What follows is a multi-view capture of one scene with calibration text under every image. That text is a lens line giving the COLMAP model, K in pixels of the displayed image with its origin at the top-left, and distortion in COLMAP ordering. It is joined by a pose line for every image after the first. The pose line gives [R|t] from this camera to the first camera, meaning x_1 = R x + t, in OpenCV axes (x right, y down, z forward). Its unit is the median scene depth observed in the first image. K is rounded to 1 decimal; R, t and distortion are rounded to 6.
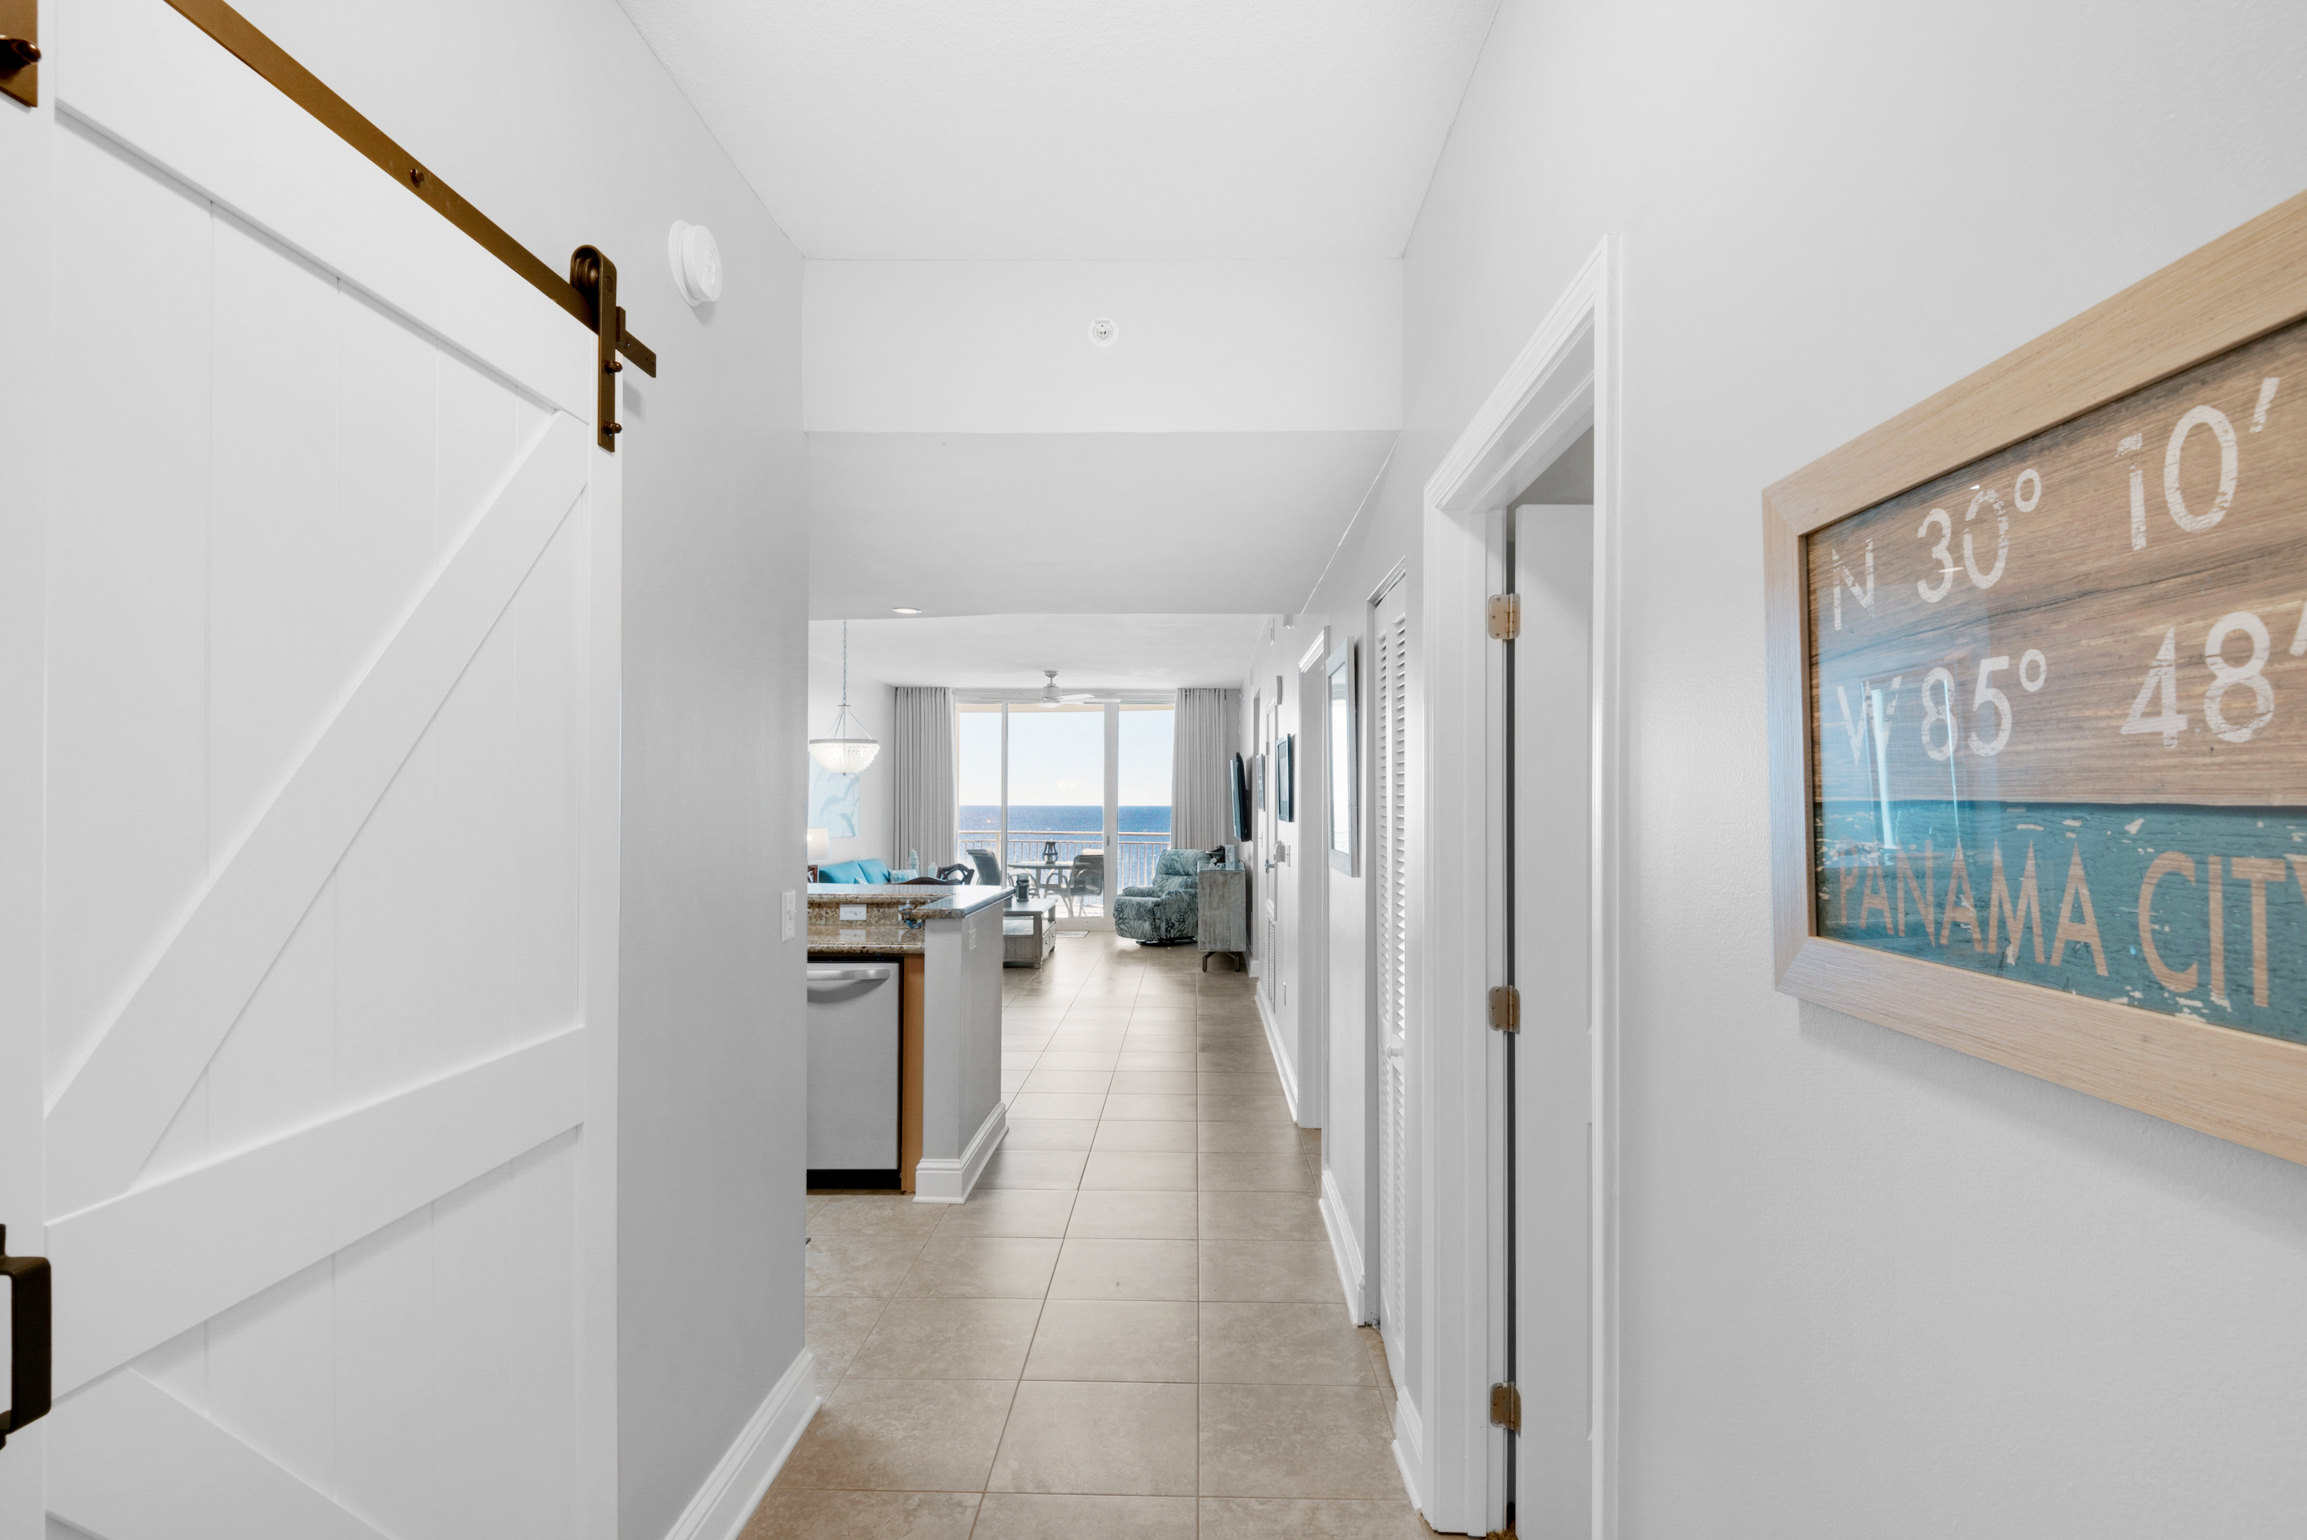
lens RADIAL K [[1034.4, 0, 1166.1], [0, 1034.4, 797.0], [0, 0, 1]] dist [0.000593, -0.000090]
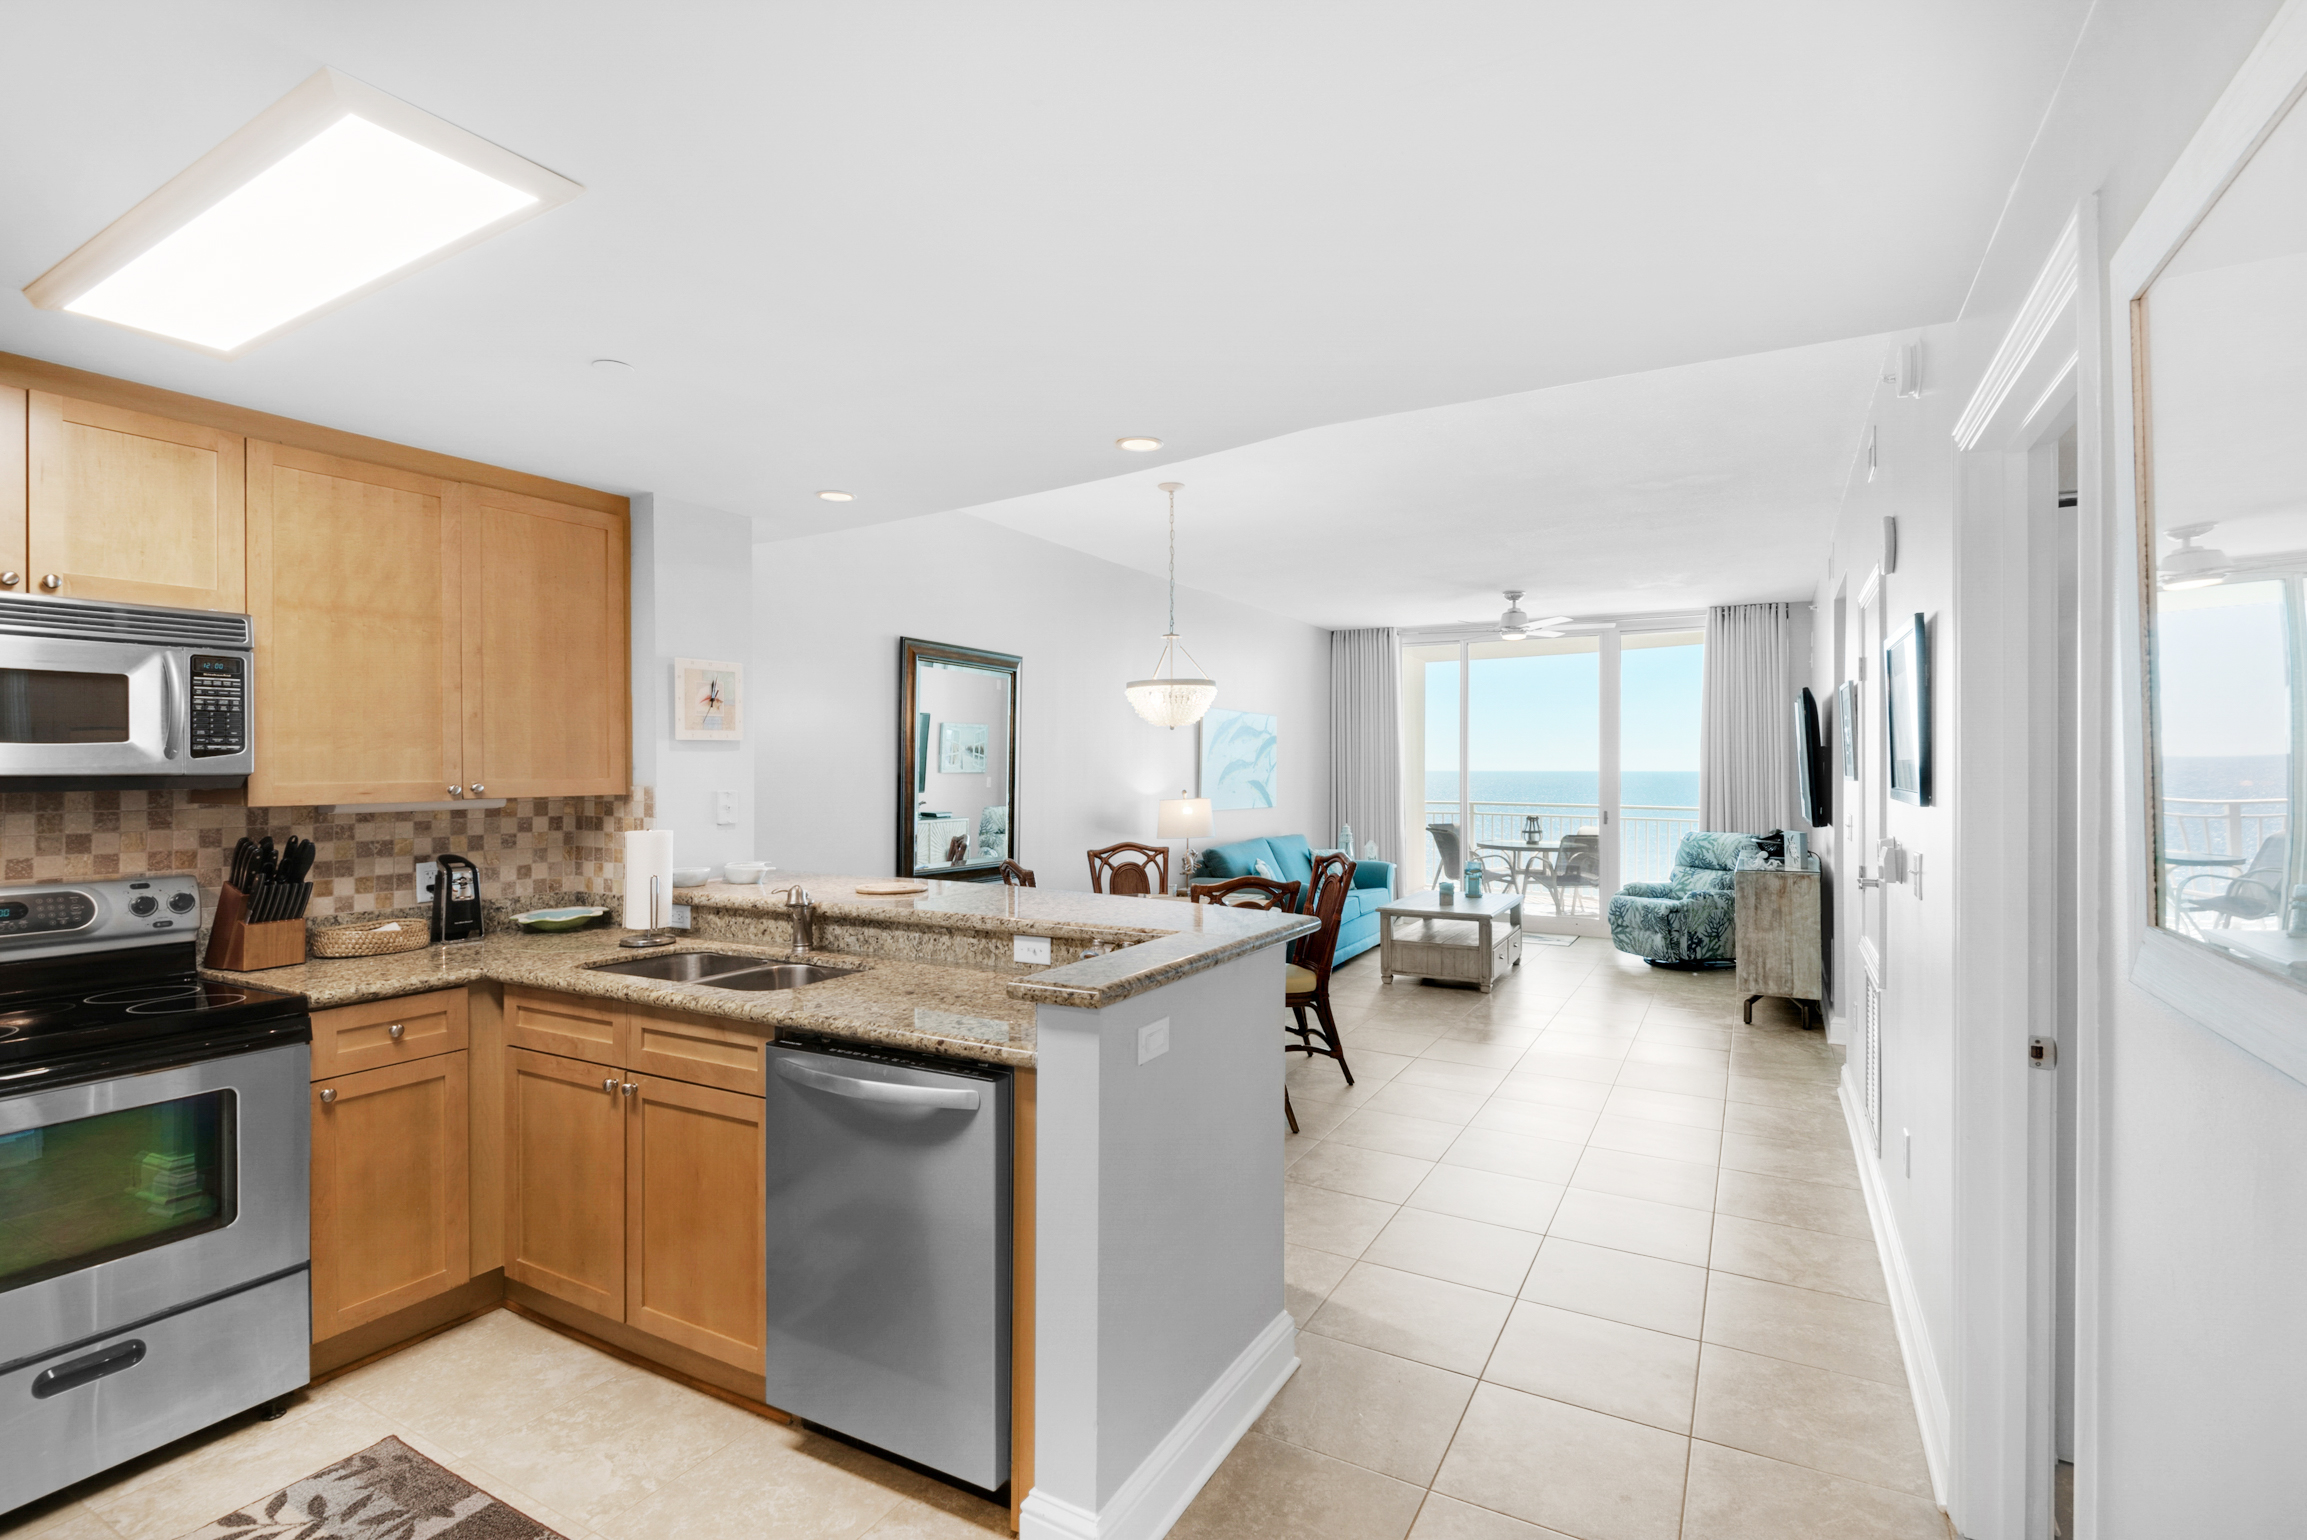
lens RADIAL K [[1053.0, 0, 1151.7], [0, 1053.0, 764.2], [0, 0, 1]] dist [0.001532, -0.000484]
pose [[0.880967, -0.003708, -0.473163, 0.017631], [0.004562, 0.999989, 0.000658, 0.001663], [0.473156, -0.002738, 0.880974, 0.194268]]
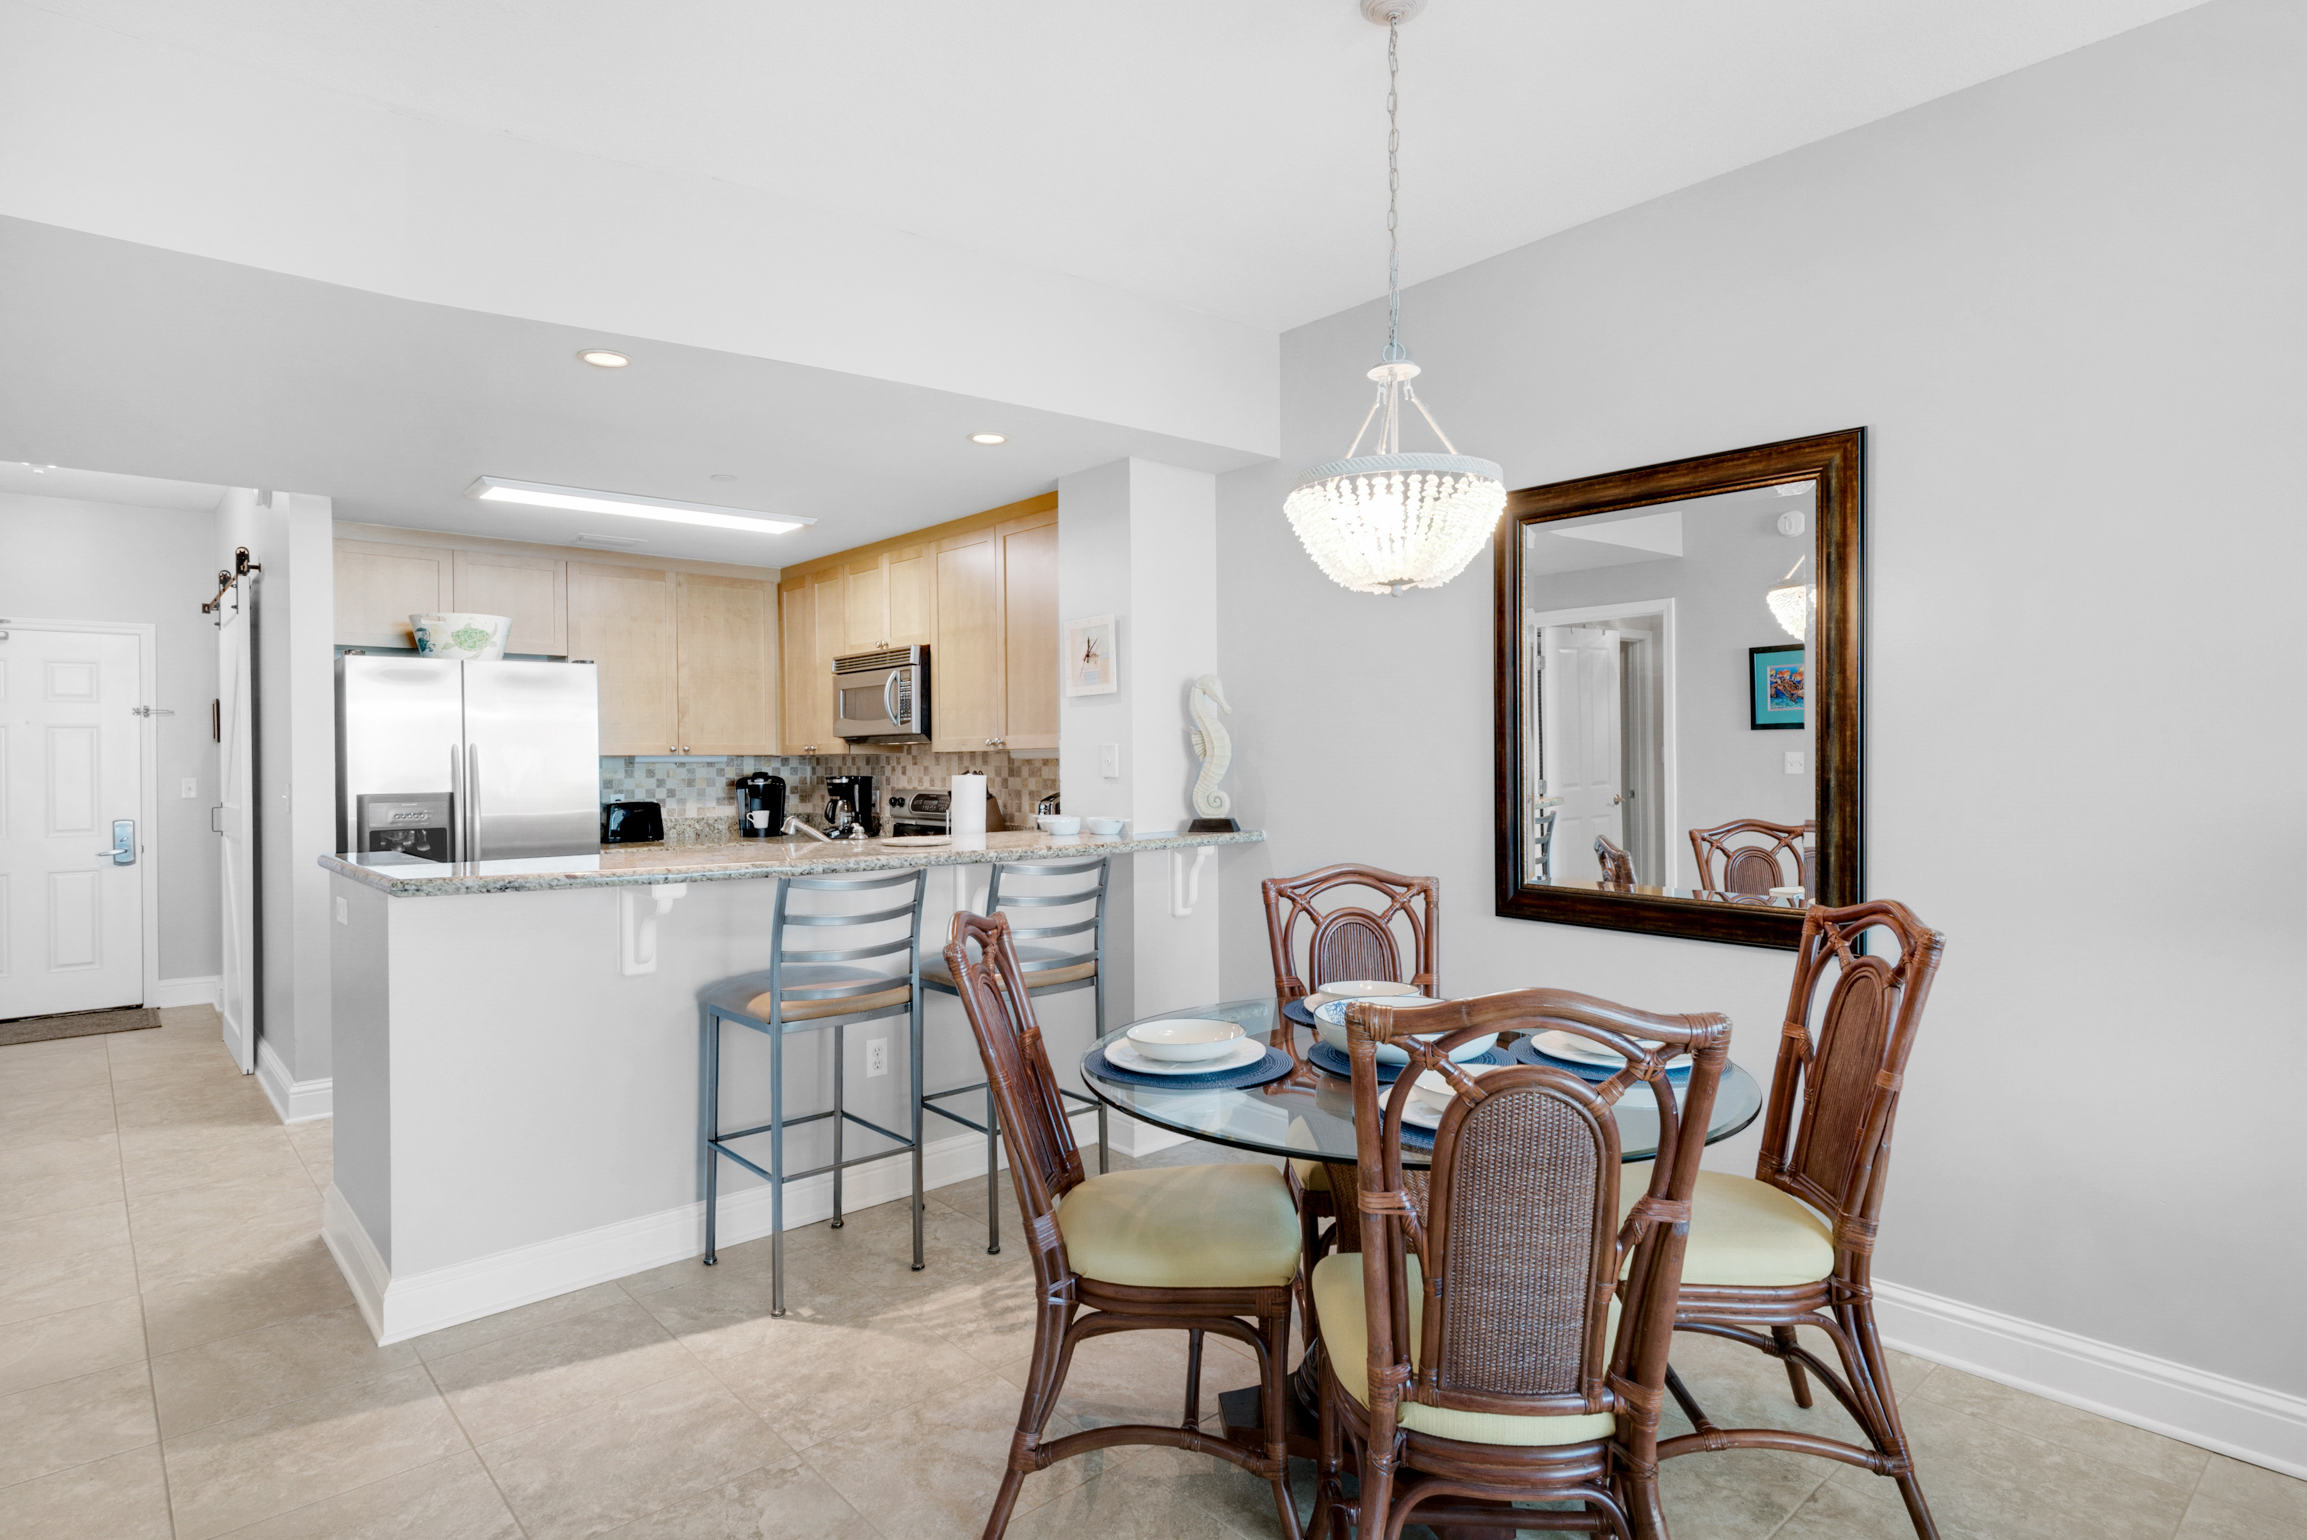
lens RADIAL K [[1233.3, 0, 1152.7], [0, 1233.3, 759.9], [0, 0, 1]] dist [0.038381, -0.000028]
pose [[-0.734369, 0.010246, -0.678673, -0.004921], [0.012395, 0.999922, 0.001683, 0.013362], [0.678637, -0.007176, -0.734439, 0.695249]]
